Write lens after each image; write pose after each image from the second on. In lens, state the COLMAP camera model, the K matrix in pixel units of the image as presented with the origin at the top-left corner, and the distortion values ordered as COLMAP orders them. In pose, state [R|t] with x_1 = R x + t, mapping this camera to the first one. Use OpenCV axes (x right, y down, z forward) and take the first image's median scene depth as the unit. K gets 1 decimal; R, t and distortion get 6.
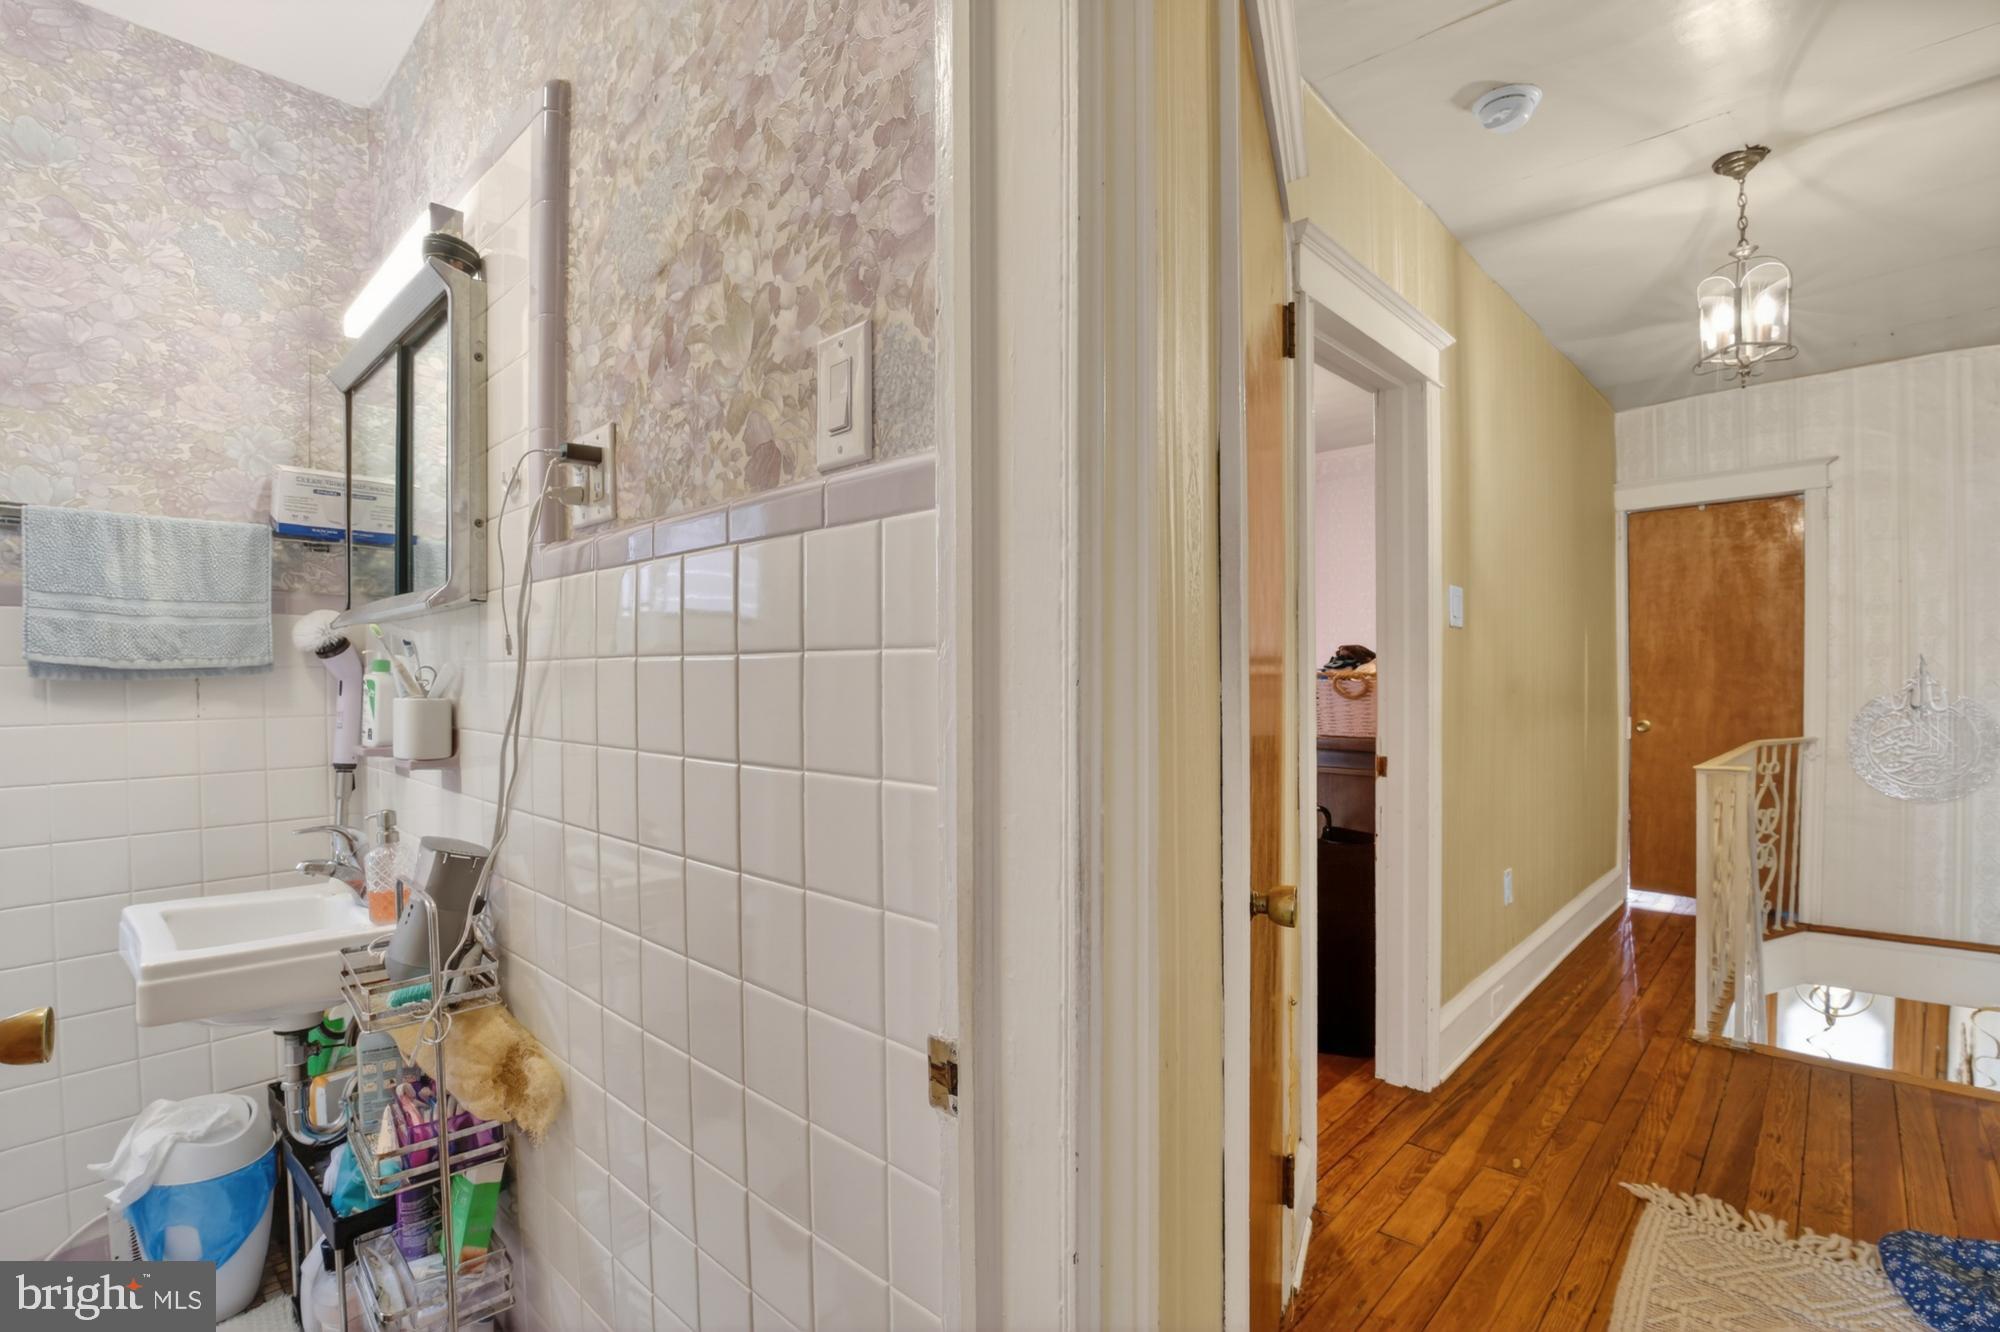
lens RADIAL K [[930.7, 0, 1007.2], [0, 930.7, 693.7], [0, 0, 1]] dist [-0.038508, 0.007082]
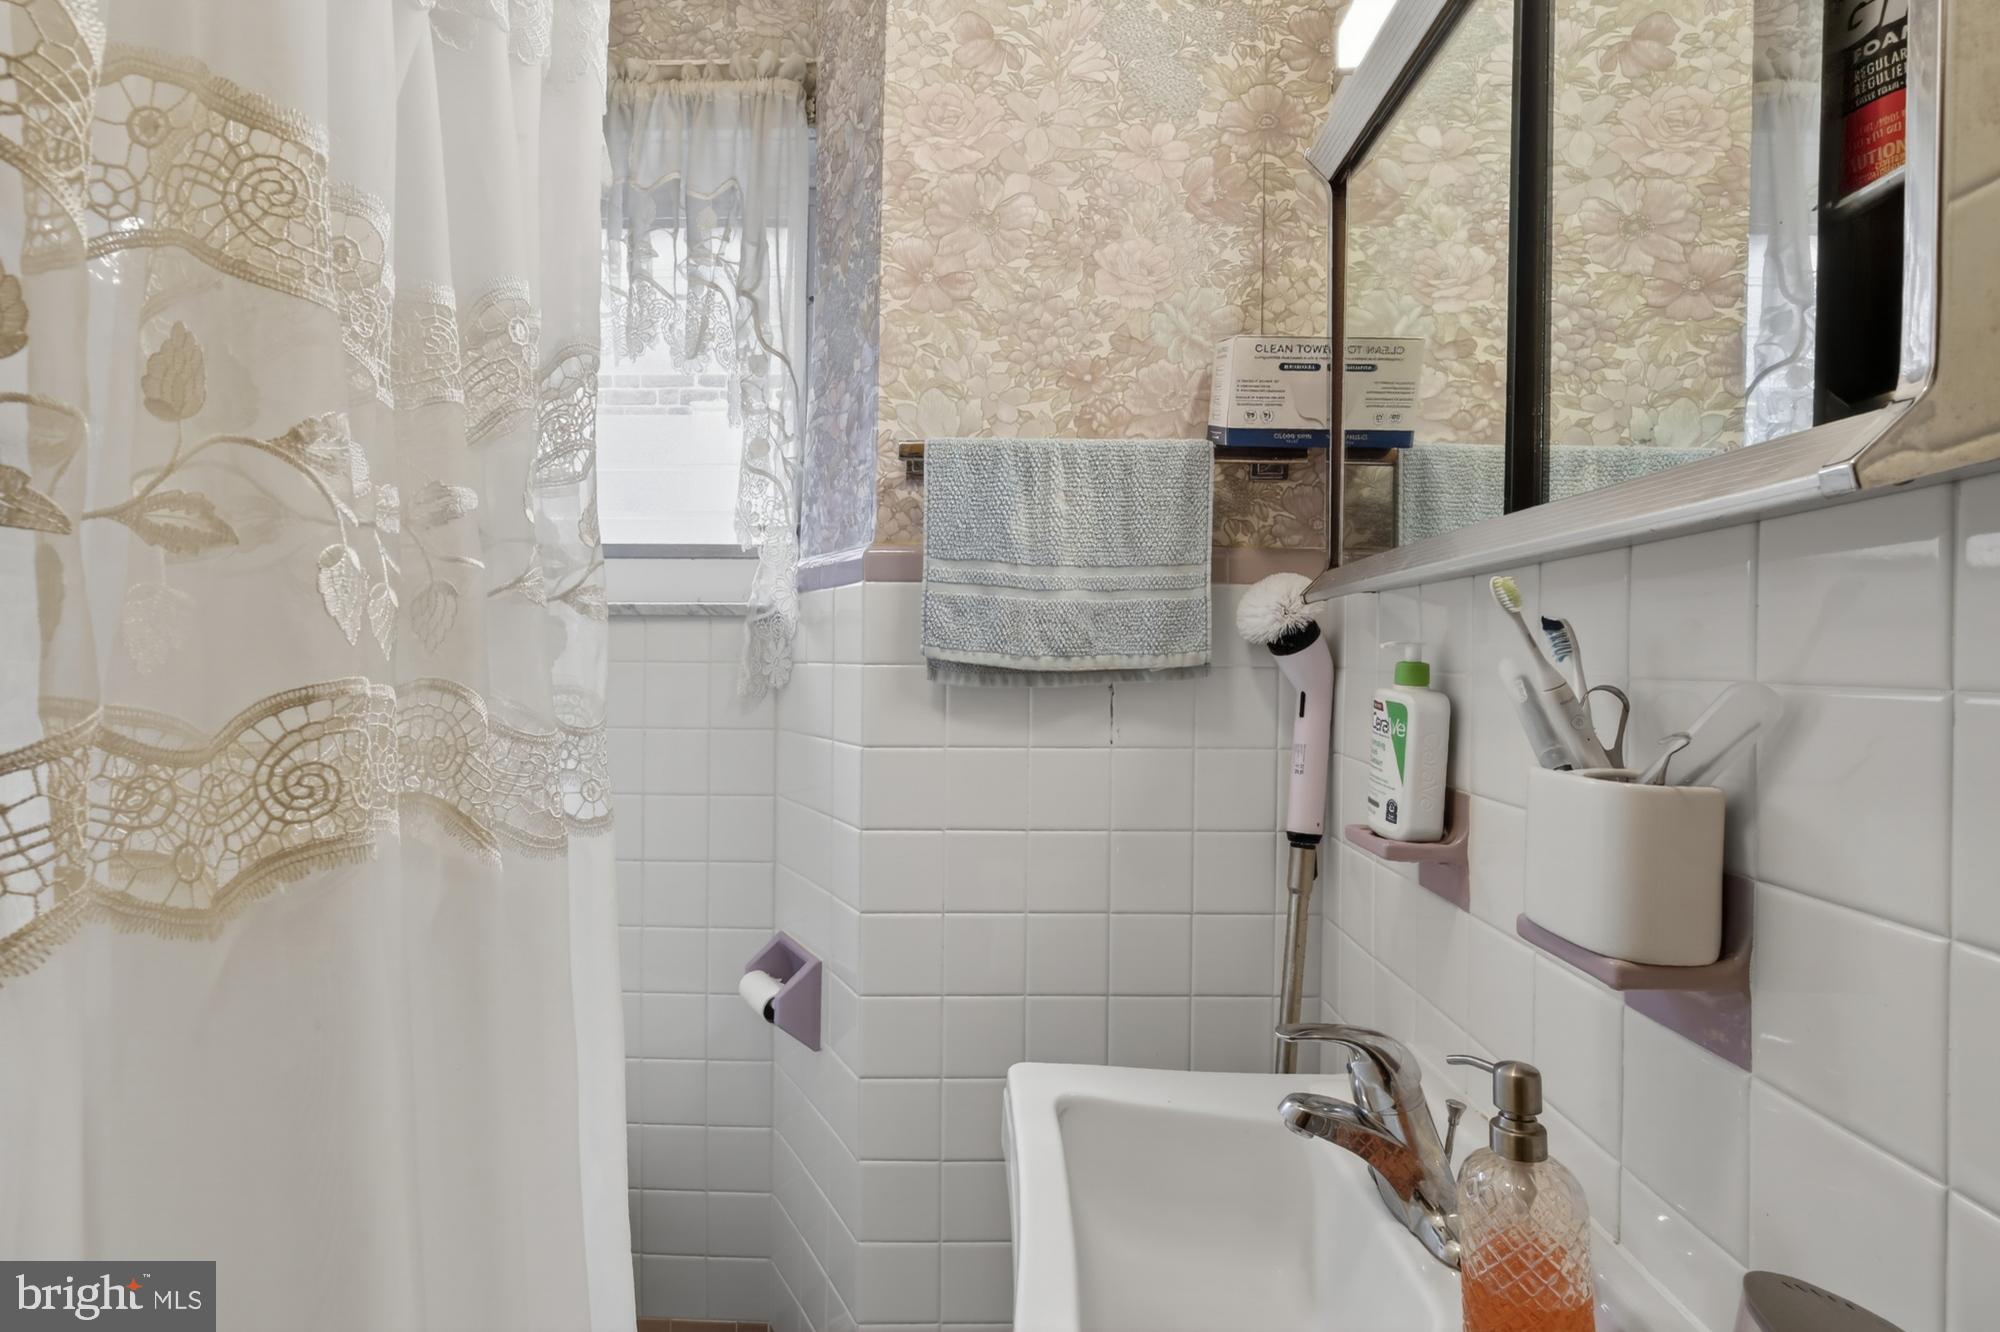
lens RADIAL K [[930.7, 0, 1002.5], [0, 930.7, 667.2], [0, 0, 1]] dist [-0.038508, 0.007082]
pose [[0.681326, 0.017521, -0.731770, -0.465474], [-0.028722, 0.999583, -0.002809, -0.025879], [0.731416, 0.022932, 0.681545, 0.494053]]
